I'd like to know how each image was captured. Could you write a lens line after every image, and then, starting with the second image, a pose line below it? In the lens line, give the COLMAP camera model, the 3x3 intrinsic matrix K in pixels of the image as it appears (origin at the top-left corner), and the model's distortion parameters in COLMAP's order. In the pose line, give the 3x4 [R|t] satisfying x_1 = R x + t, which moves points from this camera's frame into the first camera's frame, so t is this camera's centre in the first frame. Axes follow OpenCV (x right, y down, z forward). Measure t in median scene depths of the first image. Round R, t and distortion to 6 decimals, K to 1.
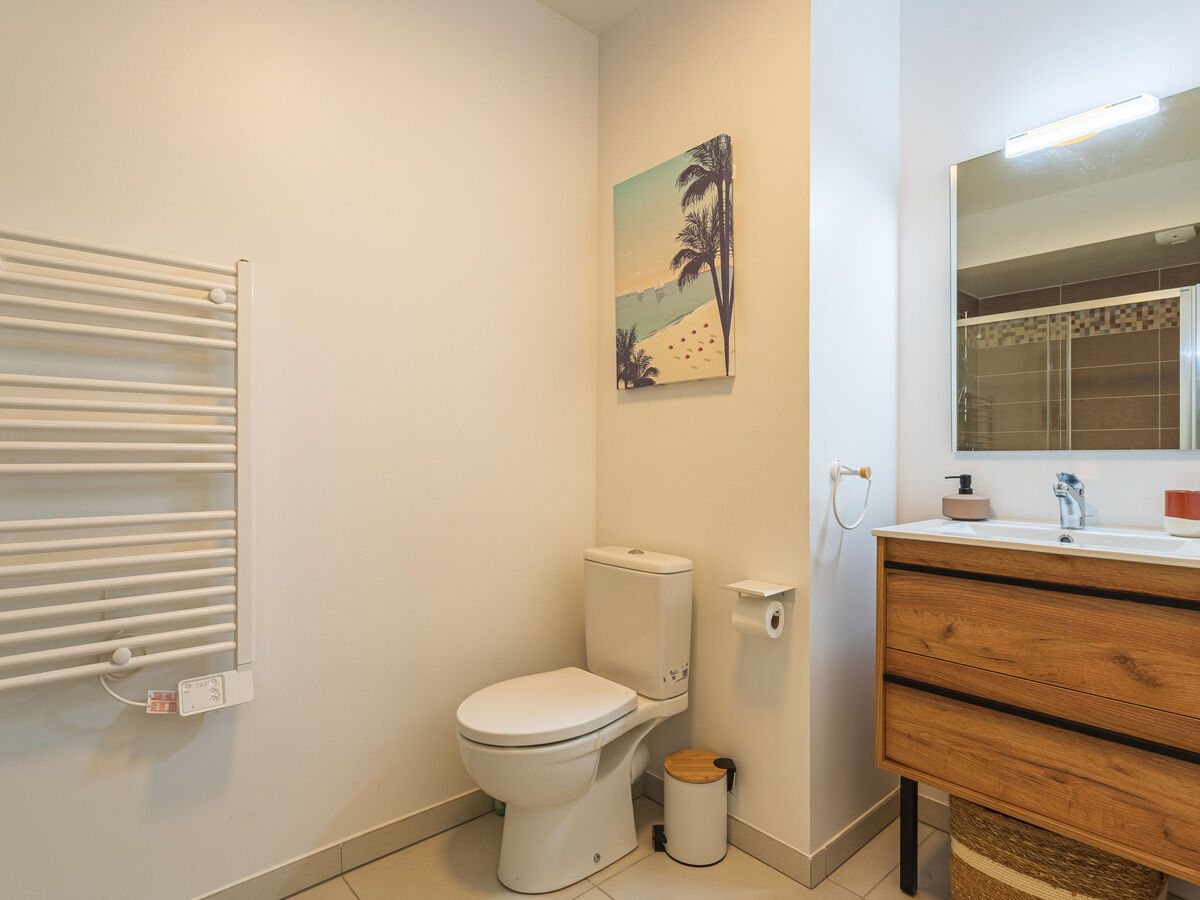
lens RADIAL K [[644.1, 0, 604.1], [0, 644.1, 451.6], [0, 0, 1]] dist [0.002818, 0.001053]
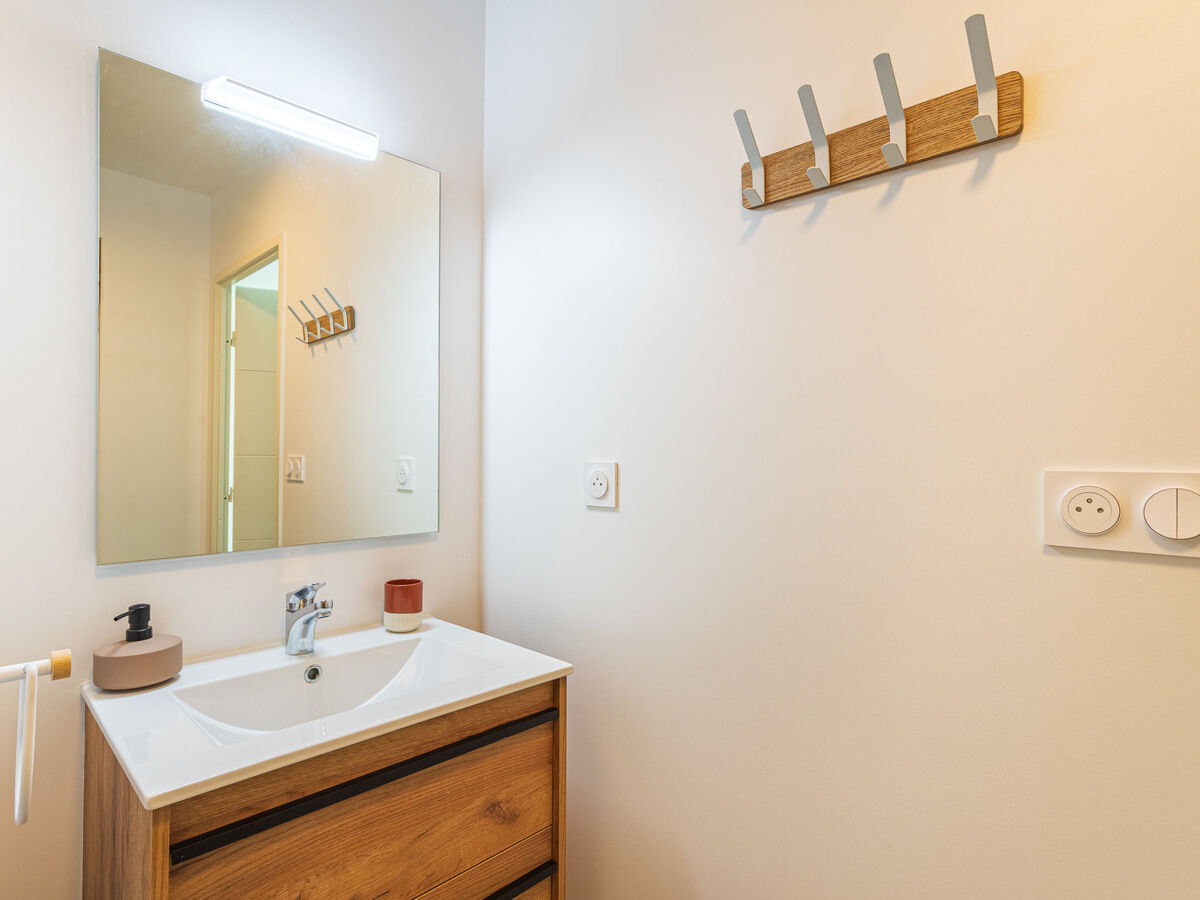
lens RADIAL K [[644.1, 0, 604.1], [0, 644.1, 451.6], [0, 0, 1]] dist [0.002818, 0.001053]
pose [[-0.066449, 0.000430, 0.997790, -0.057275], [-0.008206, 0.999966, -0.000978, -0.135812], [-0.997756, -0.008253, -0.066443, 0.806490]]
